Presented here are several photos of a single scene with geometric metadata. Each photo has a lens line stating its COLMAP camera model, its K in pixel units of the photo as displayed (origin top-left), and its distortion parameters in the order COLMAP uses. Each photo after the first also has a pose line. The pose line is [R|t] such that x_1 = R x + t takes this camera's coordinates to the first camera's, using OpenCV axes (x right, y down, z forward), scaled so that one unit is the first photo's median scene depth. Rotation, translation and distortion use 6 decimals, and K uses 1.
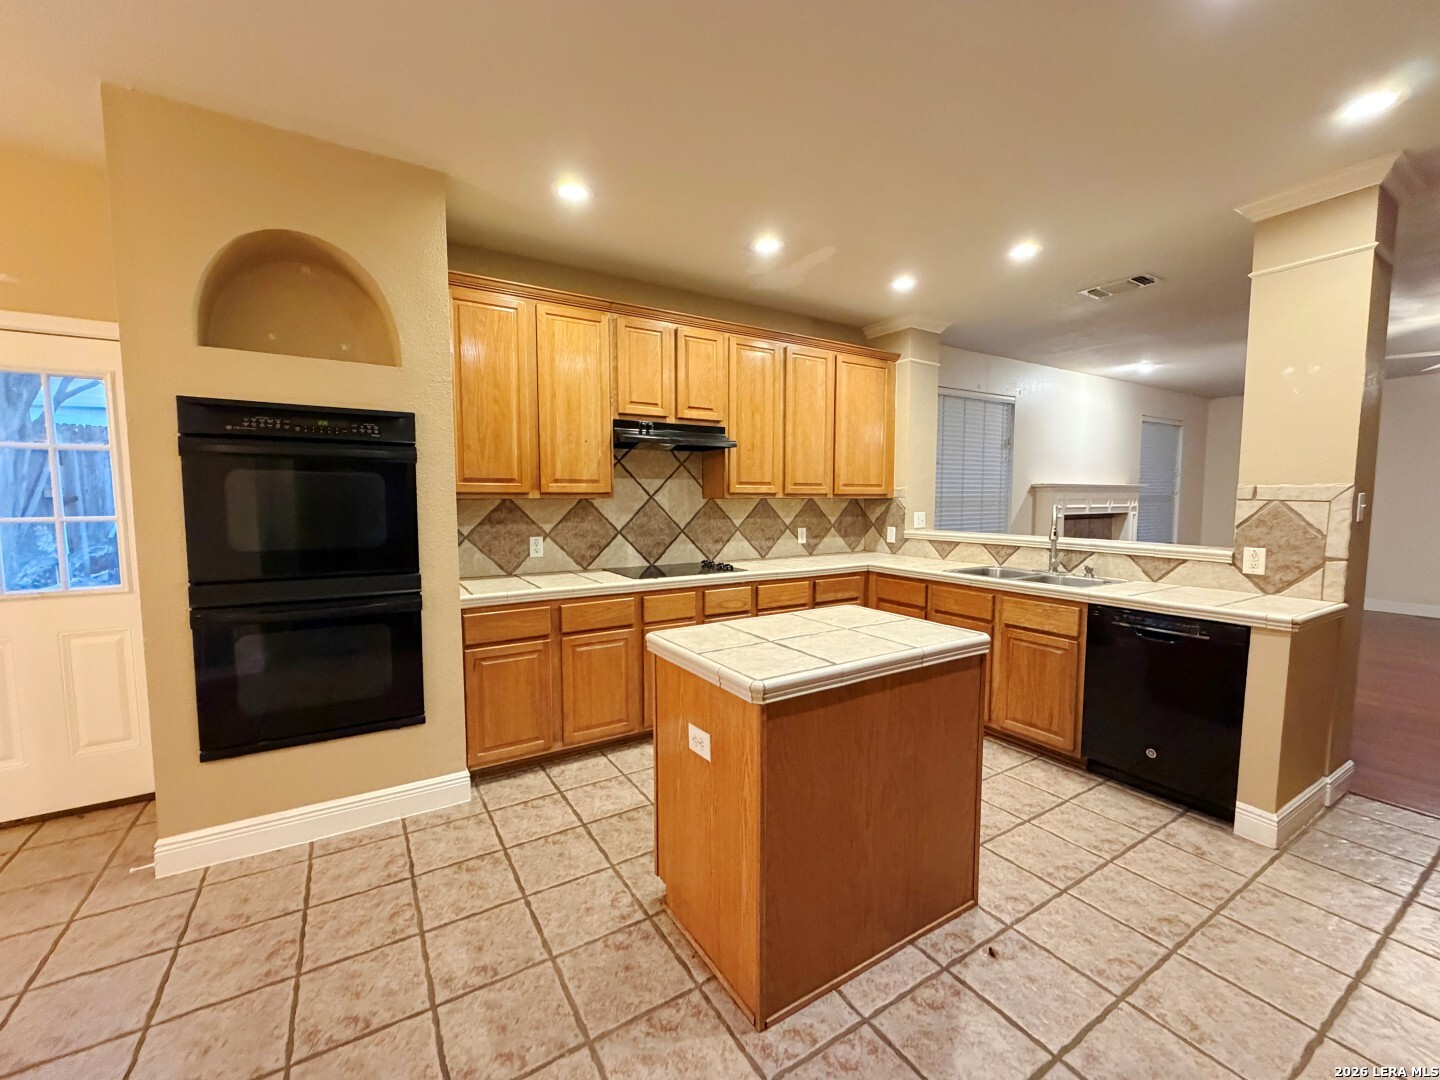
lens RADIAL K [[585.6, 0, 720.8], [0, 585.6, 543.8], [0, 0, 1]] dist [-0.001195, 0.000001]
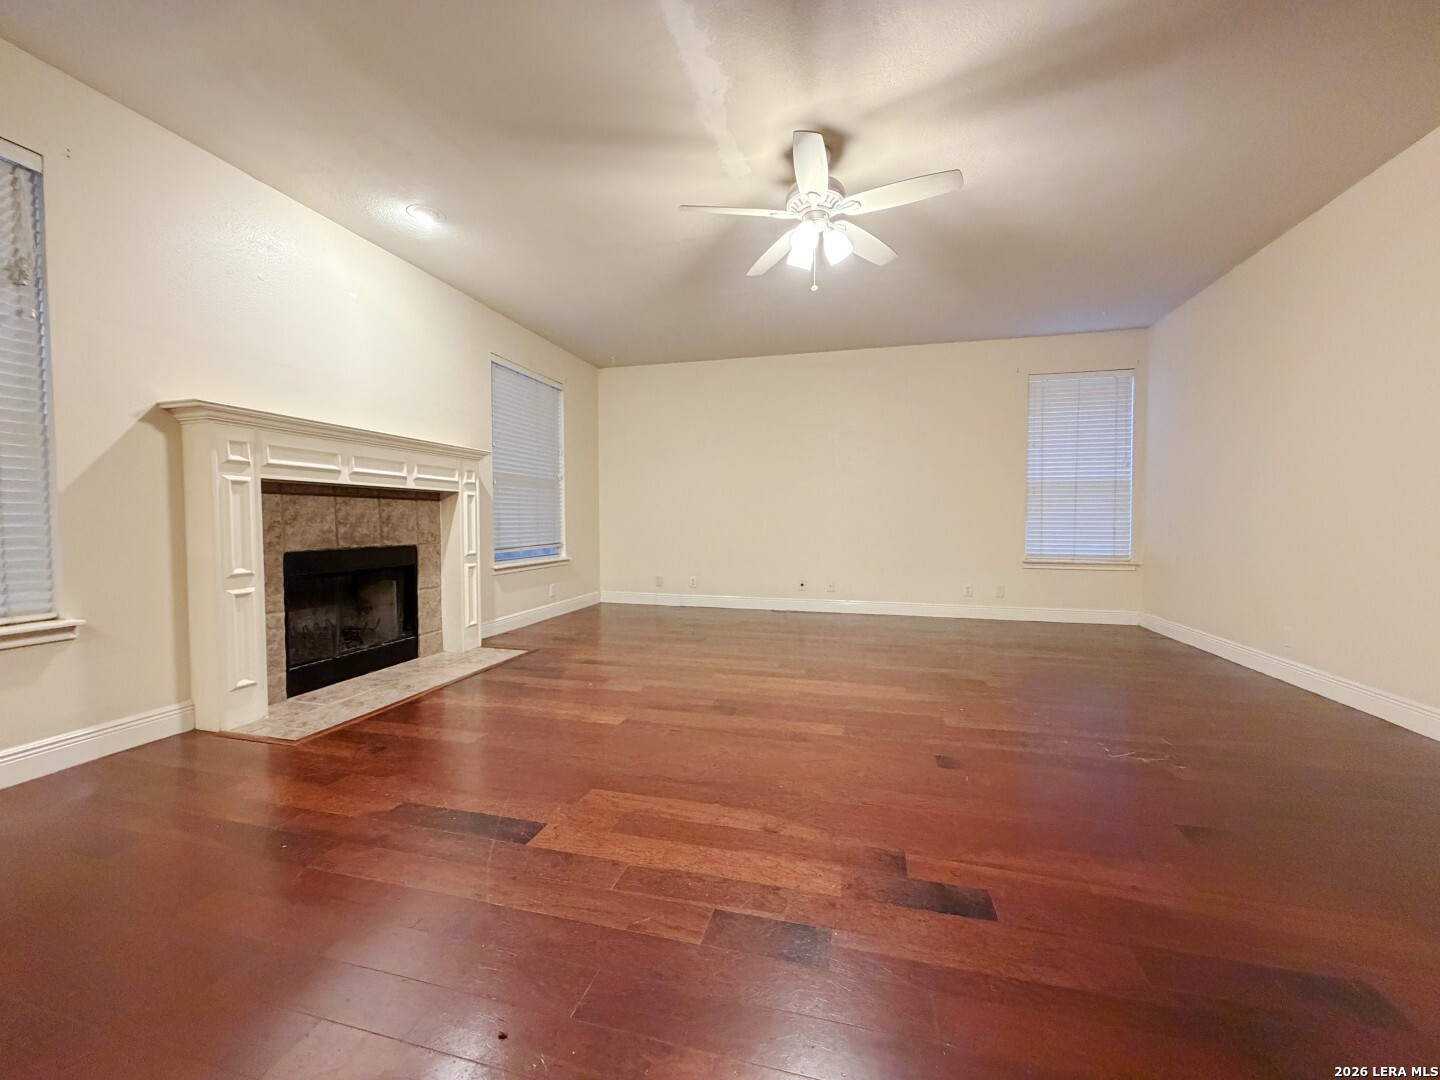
lens RADIAL K [[570.0, 0, 712.3], [0, 570.0, 546.1], [0, 0, 1]] dist [-0.001370, 0.000089]
pose [[0.730889, -0.031502, 0.681769, 0.993554], [0.055901, 0.998341, -0.013799, 0.058563], [-0.680203, 0.048198, 0.731438, 0.781135]]
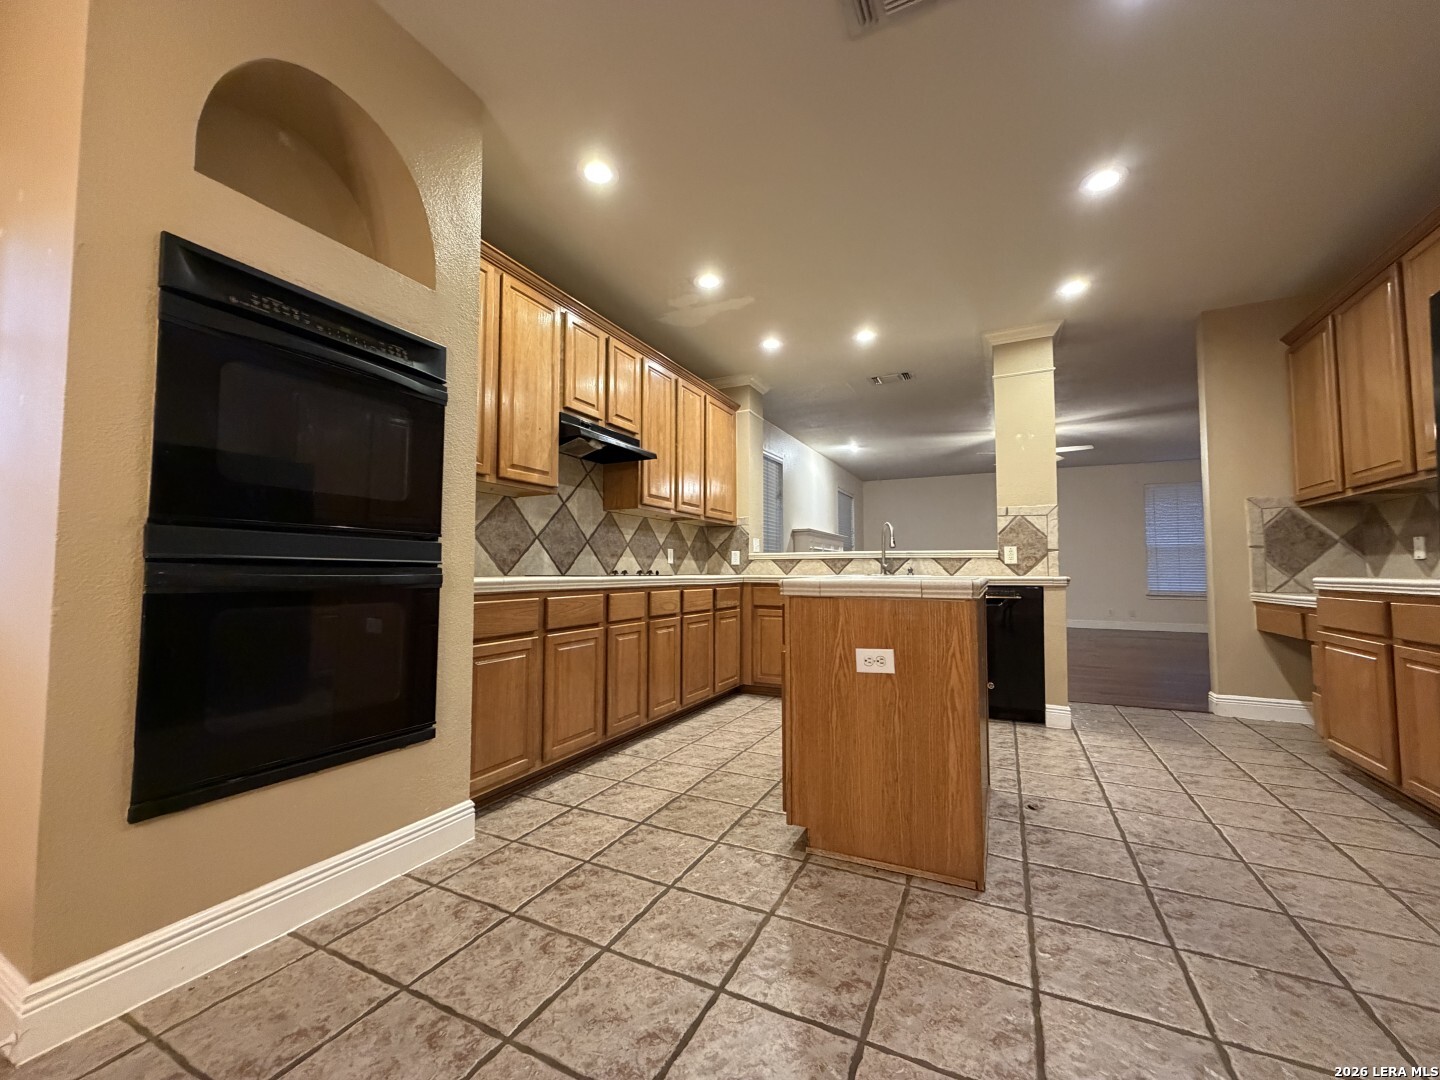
lens RADIAL K [[570.0, 0, 712.3], [0, 570.0, 546.1], [0, 0, 1]] dist [-0.001370, 0.000089]
pose [[0.852526, 0.024618, 0.522105, -0.462134], [0.041863, 0.992465, -0.115153, 0.123849], [-0.521006, 0.120028, 0.845072, 0.116197]]
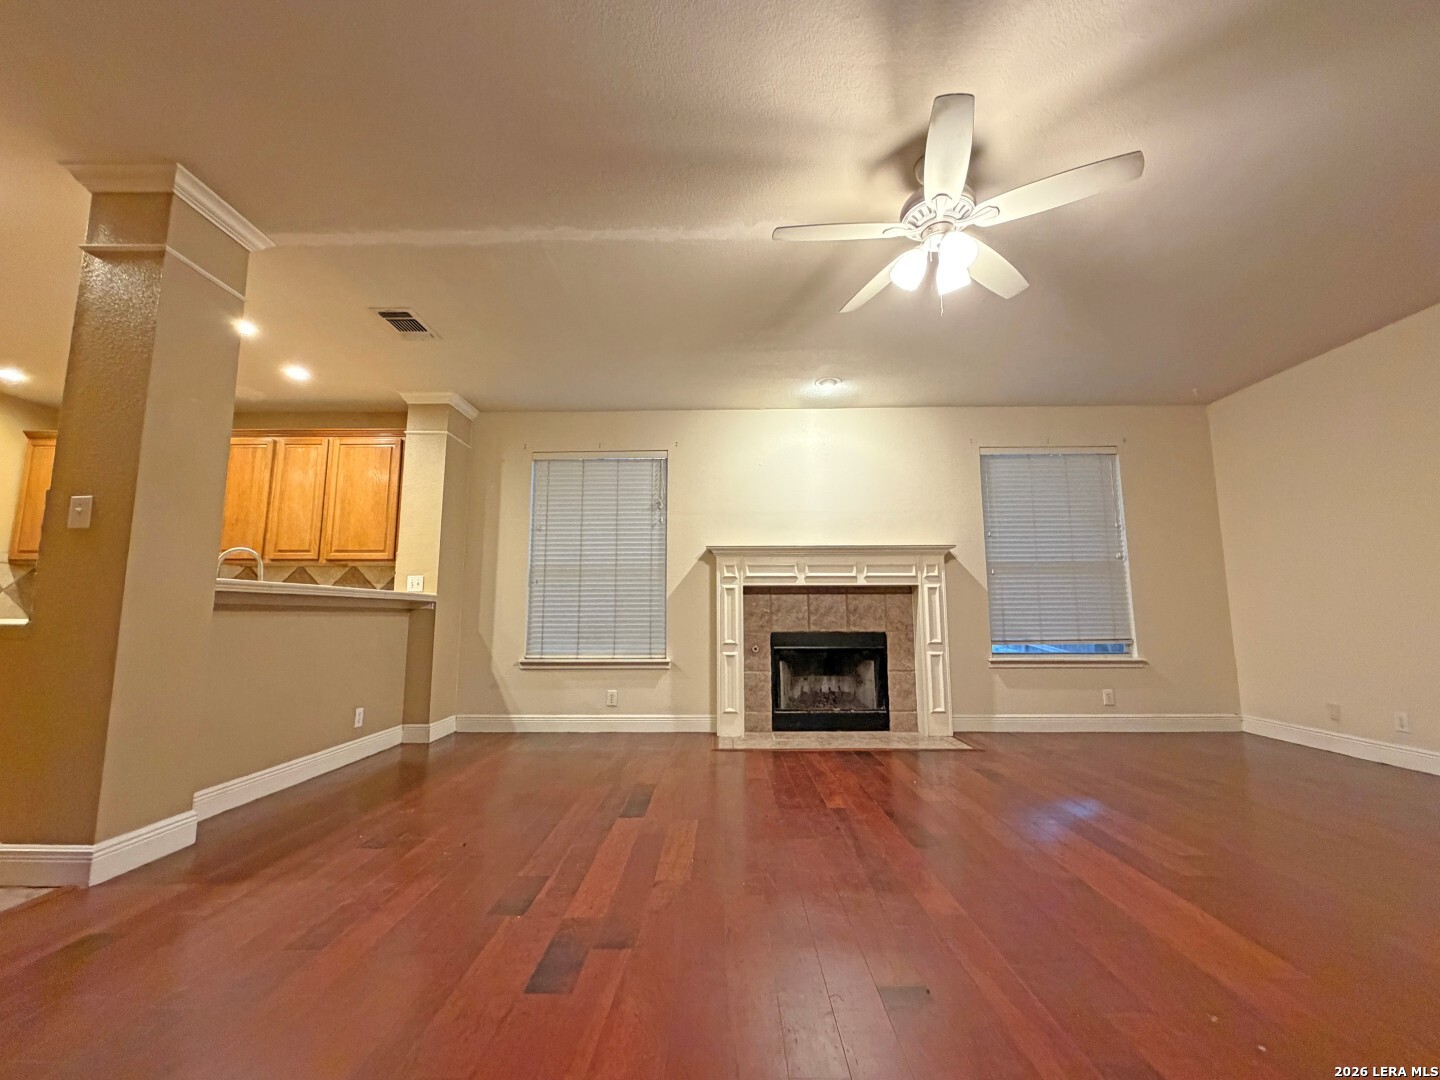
lens RADIAL K [[585.6, 0, 720.8], [0, 585.6, 543.8], [0, 0, 1]] dist [-0.001195, 0.000001]
pose [[0.846189, -0.069337, -0.528353, 1.803340], [-0.040499, 0.980263, -0.193505, 0.088990], [0.531342, 0.185140, 0.826679, 0.612183]]
